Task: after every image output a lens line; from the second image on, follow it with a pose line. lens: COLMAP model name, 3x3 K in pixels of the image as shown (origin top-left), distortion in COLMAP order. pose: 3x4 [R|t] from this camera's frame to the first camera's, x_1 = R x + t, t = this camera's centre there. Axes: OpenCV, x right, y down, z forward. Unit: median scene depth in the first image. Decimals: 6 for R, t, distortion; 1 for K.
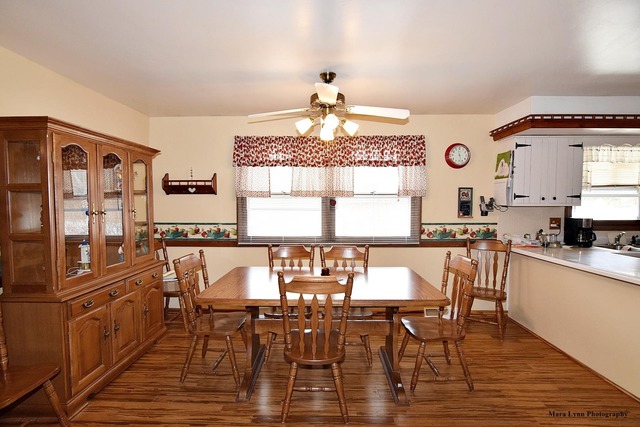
lens RADIAL K [[311.9, 0, 320.0], [0, 311.9, 213.5], [0, 0, 1]] dist [-0.015392, 0.000101]
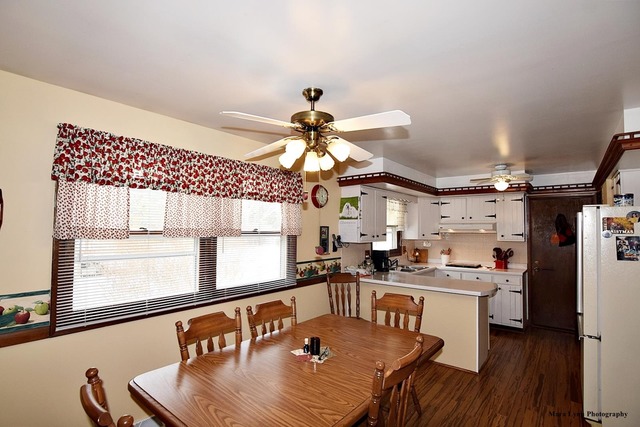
lens RADIAL K [[312.5, 0, 308.8], [0, 312.5, 219.7], [0, 0, 1]] dist [-0.004564, -0.000573]
pose [[0.637950, 0.028739, 0.769542, -0.405446], [0.025990, 0.997931, -0.058814, -0.044642], [-0.769639, 0.057521, 0.635883, 0.353539]]
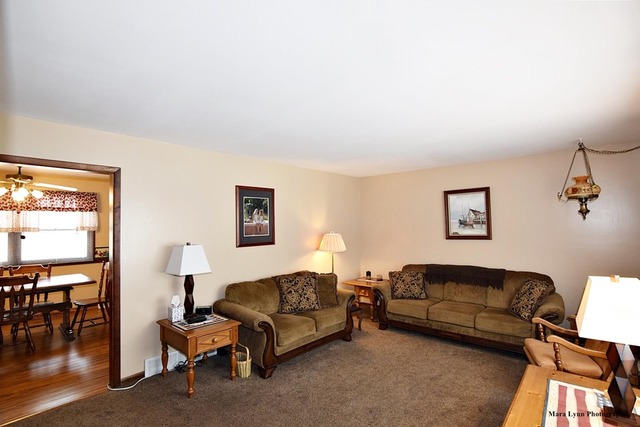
lens RADIAL K [[312.5, 0, 308.8], [0, 312.5, 219.7], [0, 0, 1]] dist [-0.004564, -0.000573]
pose [[0.679914, 0.012082, 0.733192, -0.100073], [0.040821, 0.997690, -0.054295, 0.020088], [-0.732155, 0.066846, 0.677850, -0.893966]]
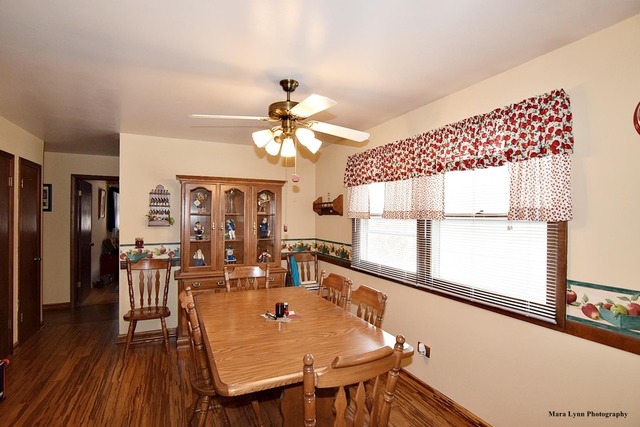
lens RADIAL K [[327.1, 0, 320.0], [0, 327.1, 213.5], [0, 0, 1]] dist [0.023887, -0.000148]
pose [[0.441369, -0.001260, -0.897325, 0.613830], [-0.038472, 0.999053, -0.020326, -0.042965], [0.896500, 0.043493, 0.440903, 0.468771]]
